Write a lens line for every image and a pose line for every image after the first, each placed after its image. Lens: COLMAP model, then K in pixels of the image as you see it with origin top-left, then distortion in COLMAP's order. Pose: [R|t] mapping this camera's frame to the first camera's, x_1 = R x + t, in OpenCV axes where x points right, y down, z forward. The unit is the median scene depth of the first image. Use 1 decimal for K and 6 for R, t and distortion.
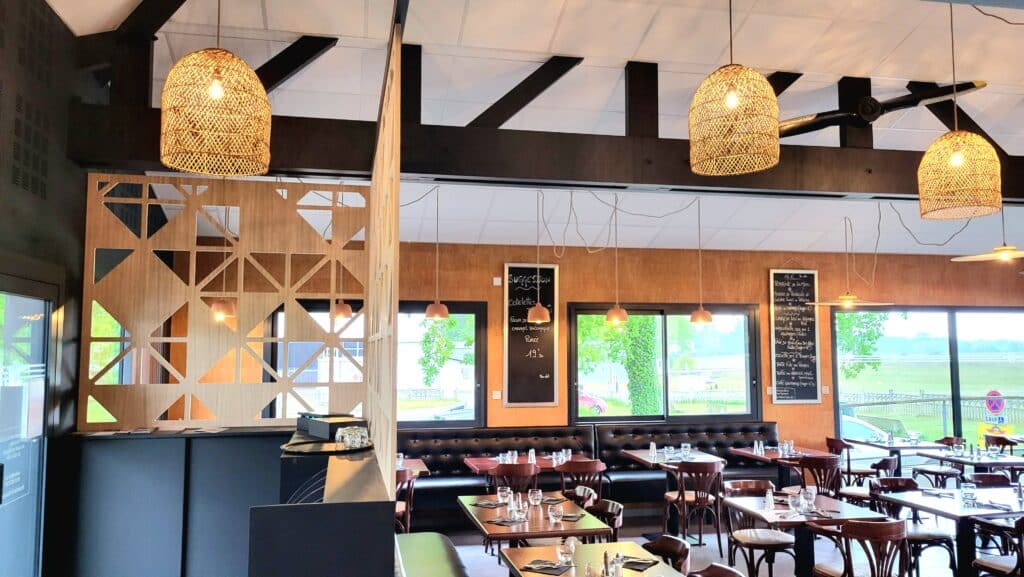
lens RADIAL K [[755.3, 0, 512.0], [0, 755.3, 288.5], [0, 0, 1]] dist [-0.000702, -0.000641]
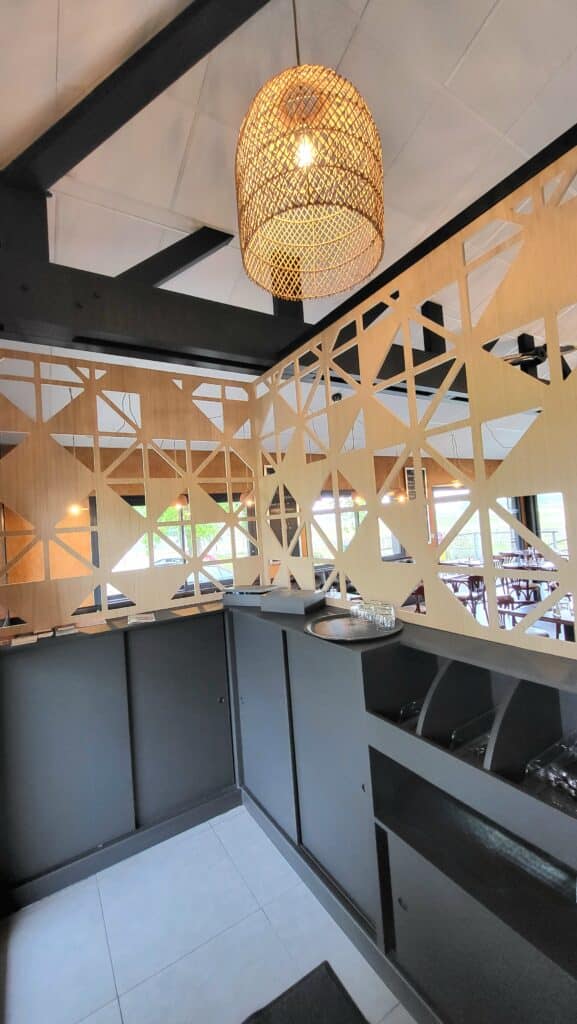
lens RADIAL K [[404.9, 0, 288.5], [0, 404.9, 512.0], [0, 0, 1]] dist [-0.012067, 0.000096]
pose [[0.934908, -0.061881, 0.349454, -0.369855], [0.049816, 0.997814, 0.043417, 0.035405], [-0.351377, -0.023182, 0.935947, 0.418388]]
